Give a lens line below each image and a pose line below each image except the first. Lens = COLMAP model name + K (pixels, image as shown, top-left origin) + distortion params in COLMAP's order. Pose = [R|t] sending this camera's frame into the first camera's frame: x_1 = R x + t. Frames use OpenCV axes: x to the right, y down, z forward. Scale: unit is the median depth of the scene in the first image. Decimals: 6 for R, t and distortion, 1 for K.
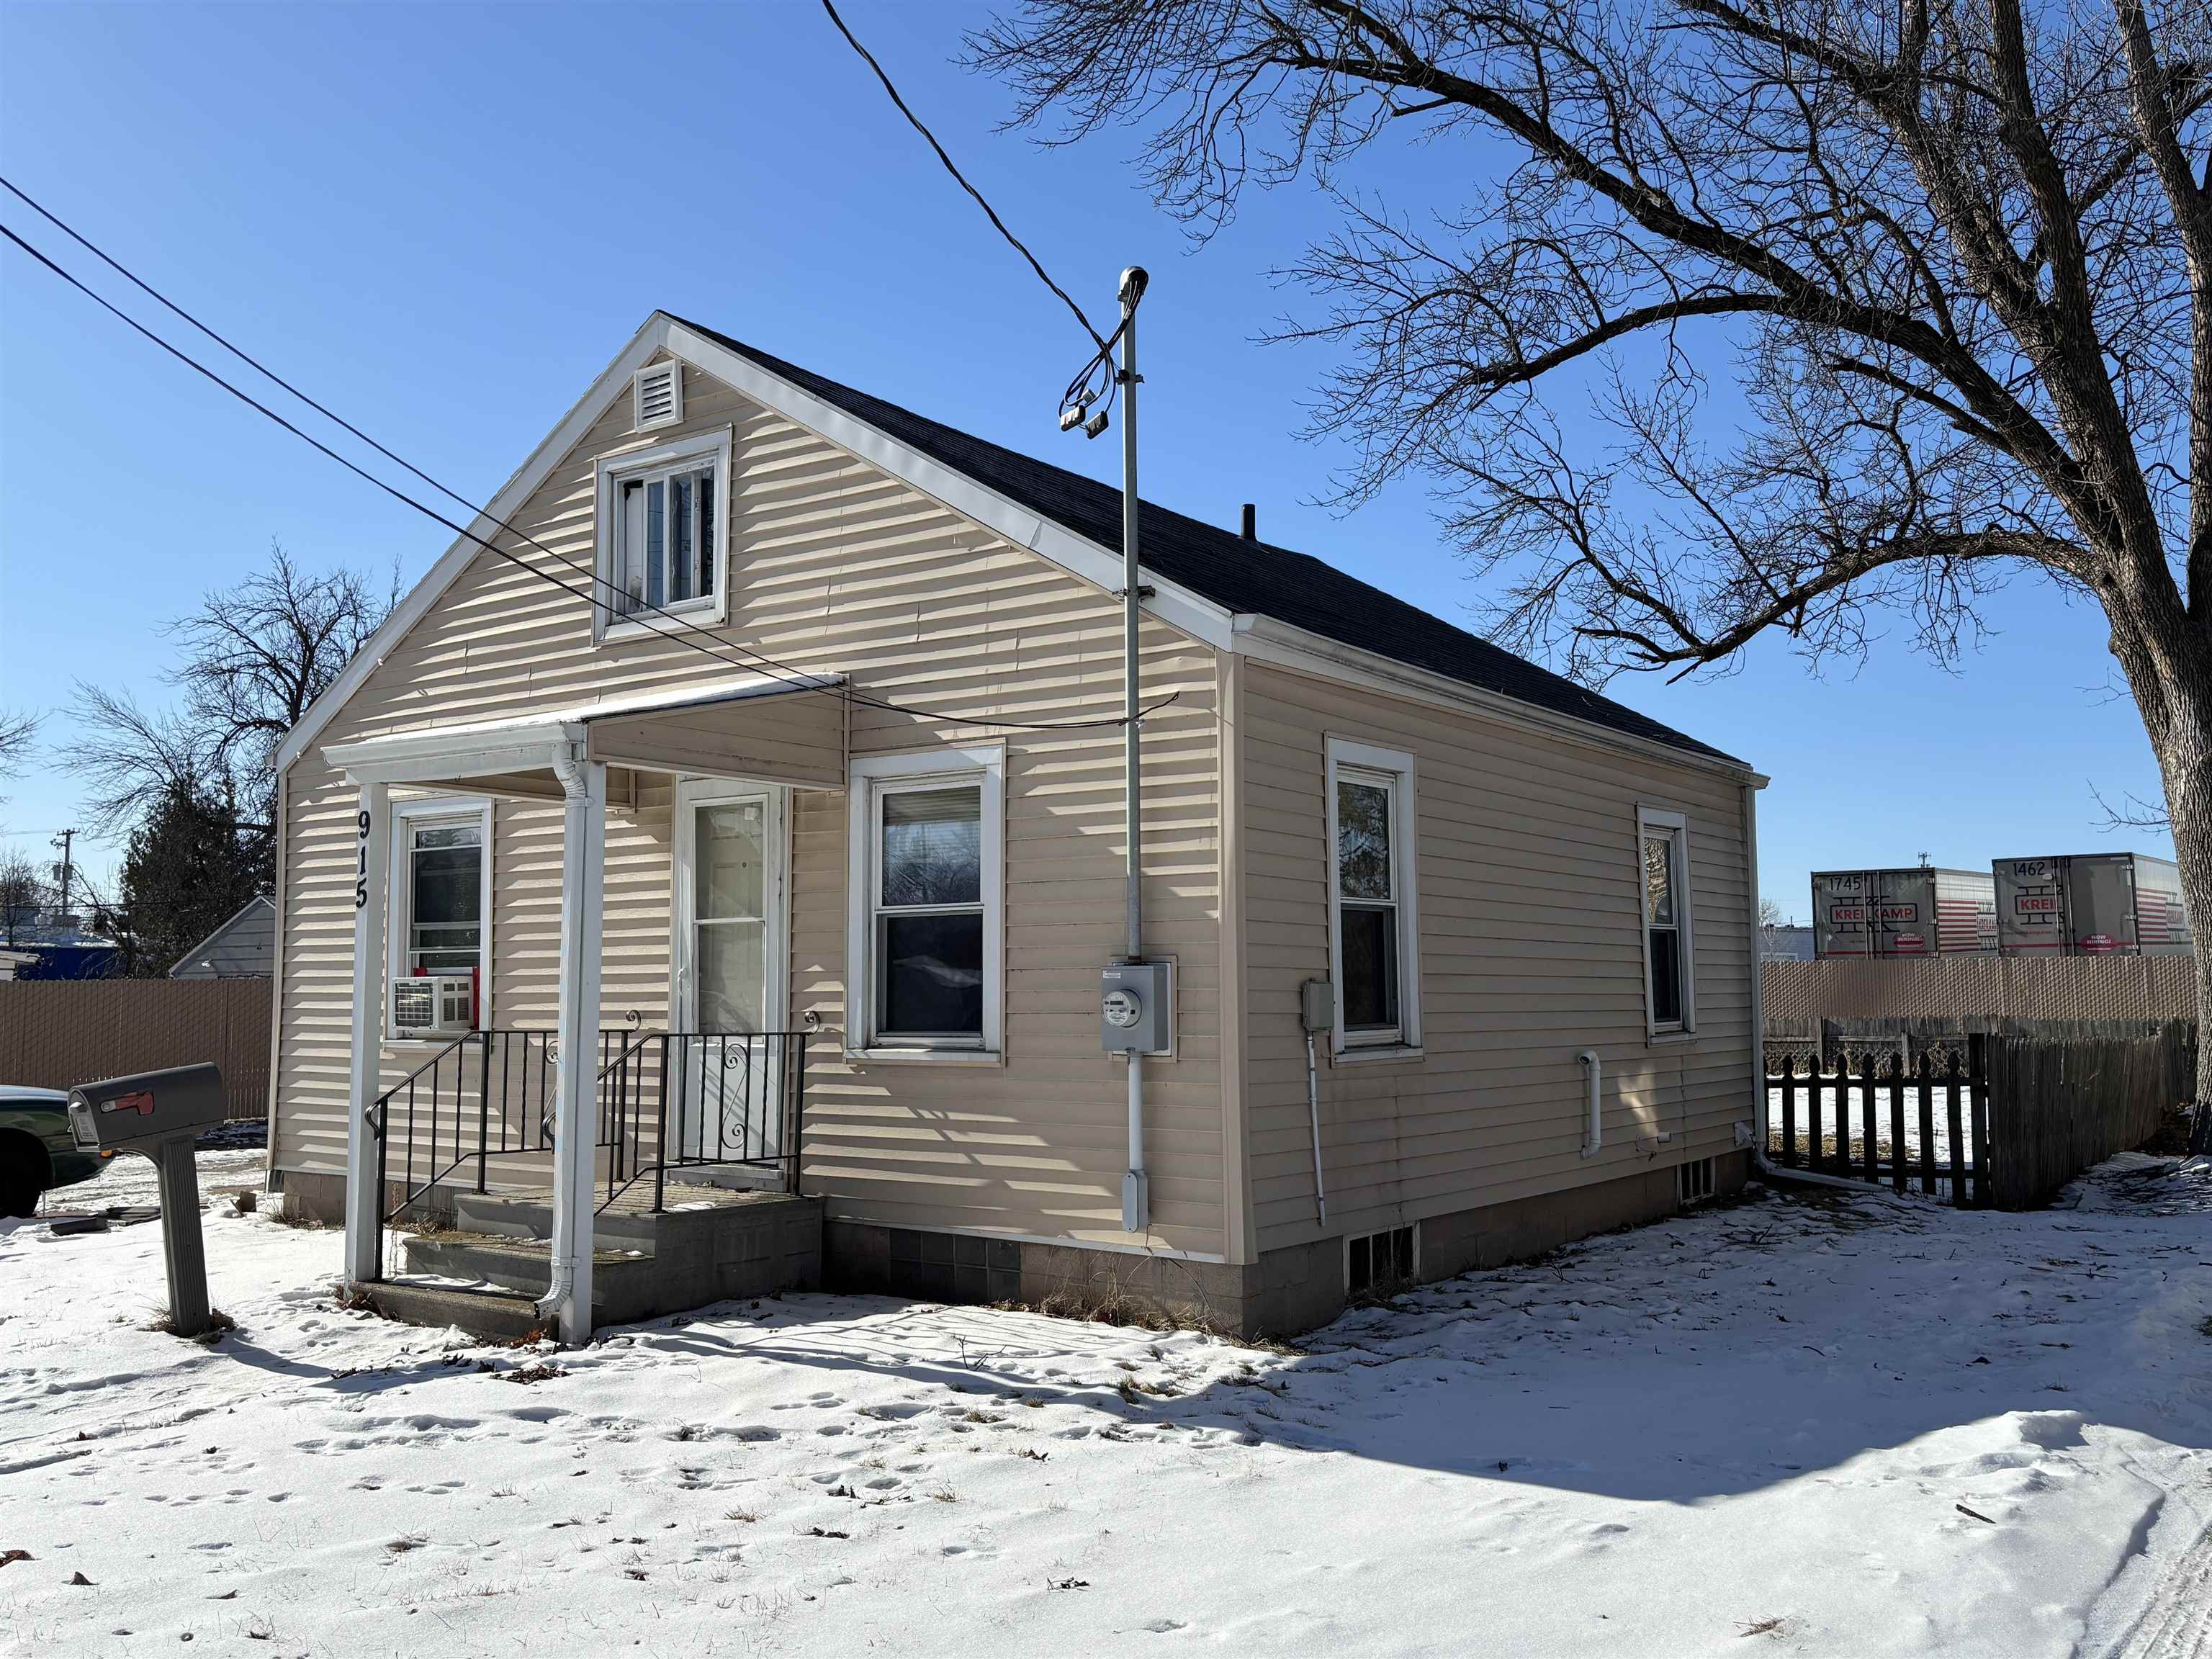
lens RADIAL K [[1895.3, 0, 1106.1], [0, 1895.3, 822.0], [0, 0, 1]] dist [0.038269, 0.003300]
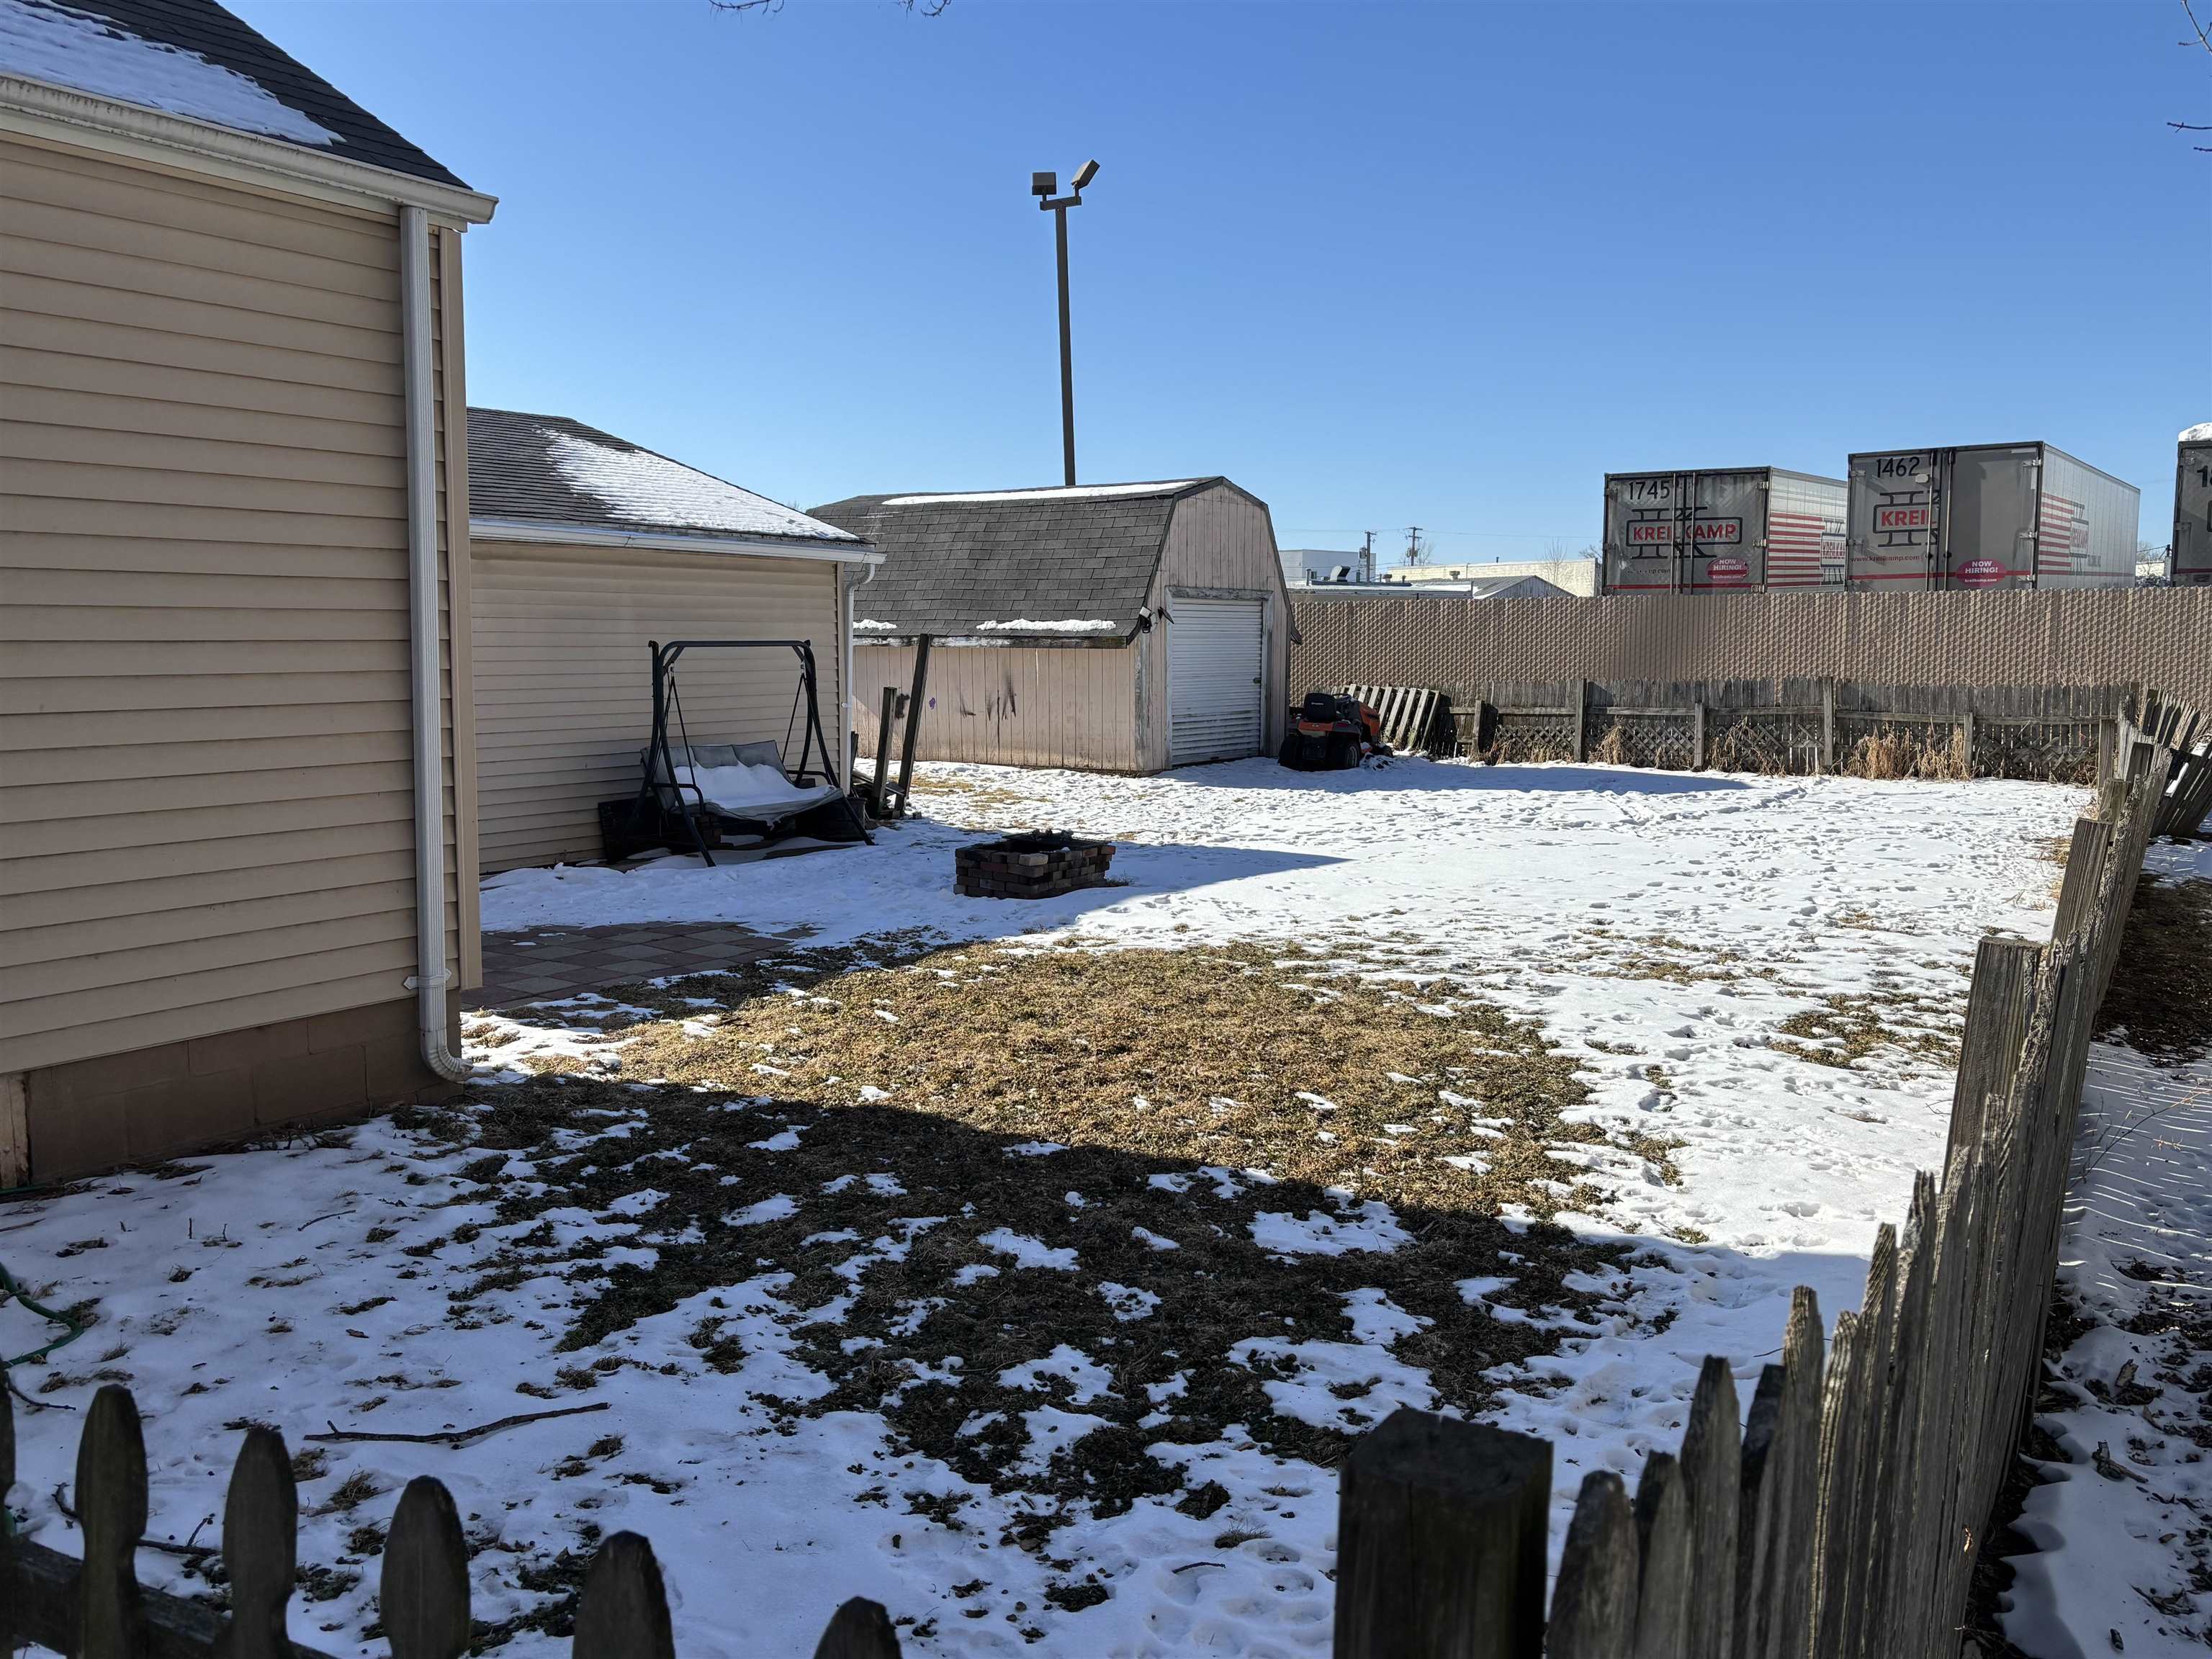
lens RADIAL K [[1796.5, 0, 1103.7], [0, 1796.5, 835.8], [0, 0, 1]] dist [0.016184, 0.005452]
pose [[0.998808, -0.001880, 0.048783, 0.153551], [-0.008131, 0.978897, 0.204192, 0.023988], [-0.048137, -0.204345, 0.977715, 0.327831]]
